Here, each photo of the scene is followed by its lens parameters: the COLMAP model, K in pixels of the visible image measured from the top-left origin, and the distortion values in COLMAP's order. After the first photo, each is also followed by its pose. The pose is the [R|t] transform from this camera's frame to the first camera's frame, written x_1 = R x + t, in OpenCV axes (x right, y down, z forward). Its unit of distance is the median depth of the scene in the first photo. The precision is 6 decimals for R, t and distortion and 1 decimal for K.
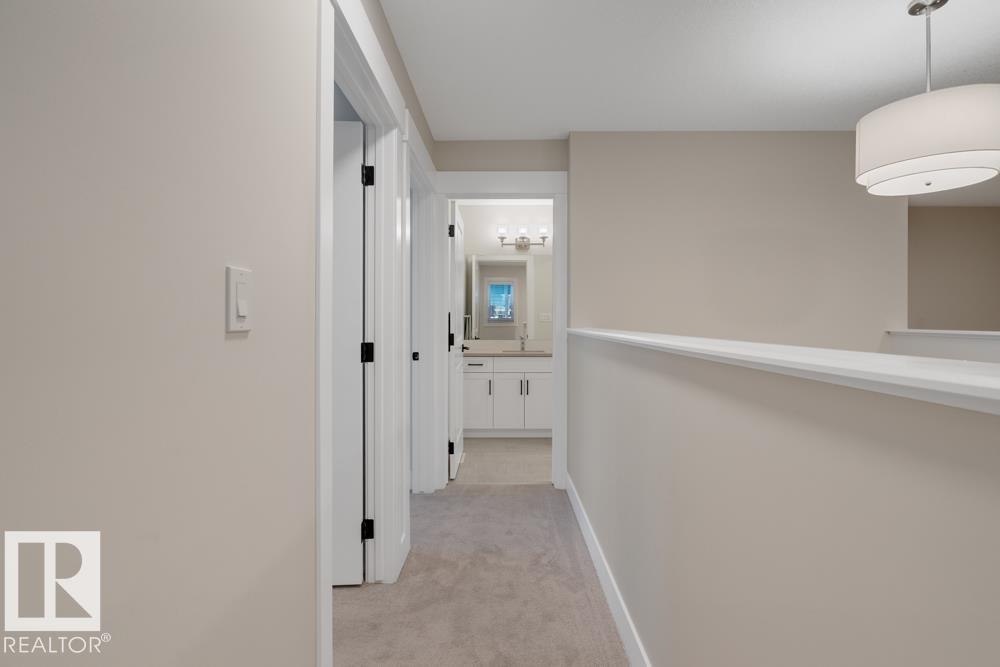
lens RADIAL K [[459.6, 0, 500.8], [0, 459.6, 318.8], [0, 0, 1]] dist [-0.002838, 0.000684]
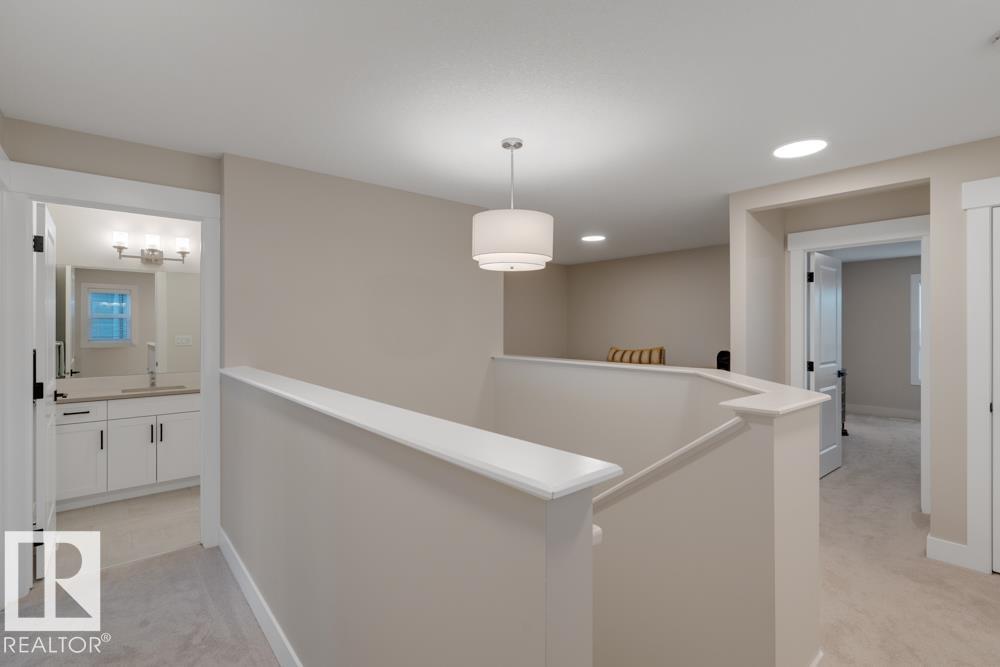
lens RADIAL K [[459.6, 0, 500.4], [0, 459.6, 328.4], [0, 0, 1]] dist [-0.002838, 0.000684]
pose [[0.756589, -0.002059, 0.653888, -0.027379], [-0.000018, 0.999995, 0.003170, -0.057190], [-0.653891, -0.002410, 0.756585, -0.043357]]
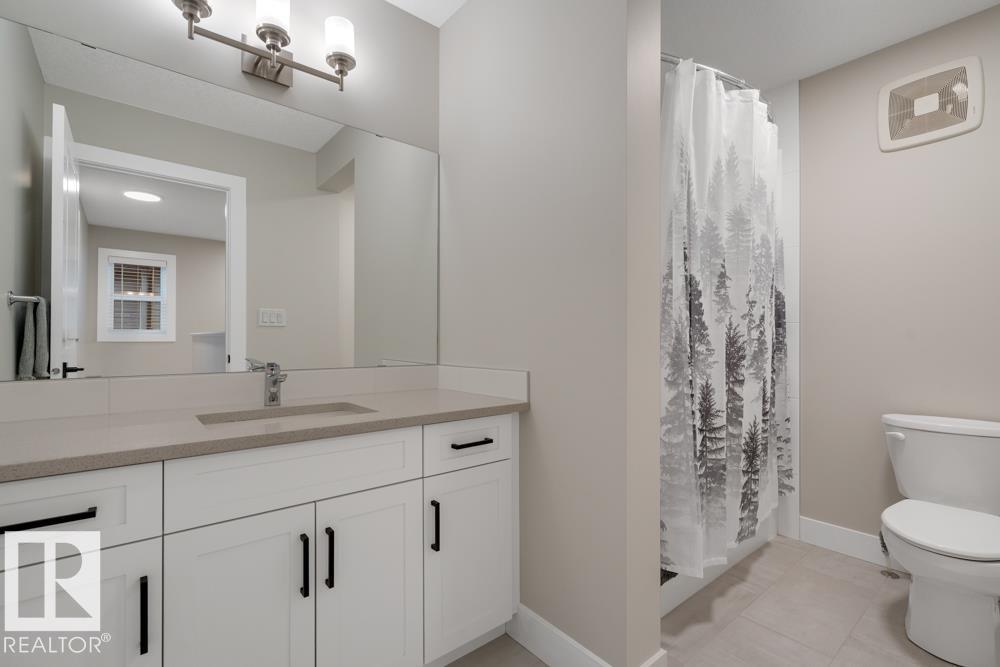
lens RADIAL K [[459.6, 0, 498.4], [0, 459.6, 333.5], [0, 0, 1]] dist [-0.002838, 0.000684]
pose [[0.775510, 0.005776, 0.631308, -0.040885], [-0.000229, 0.999961, -0.008867, 0.036212], [-0.631335, 0.006732, 0.775481, 0.999379]]
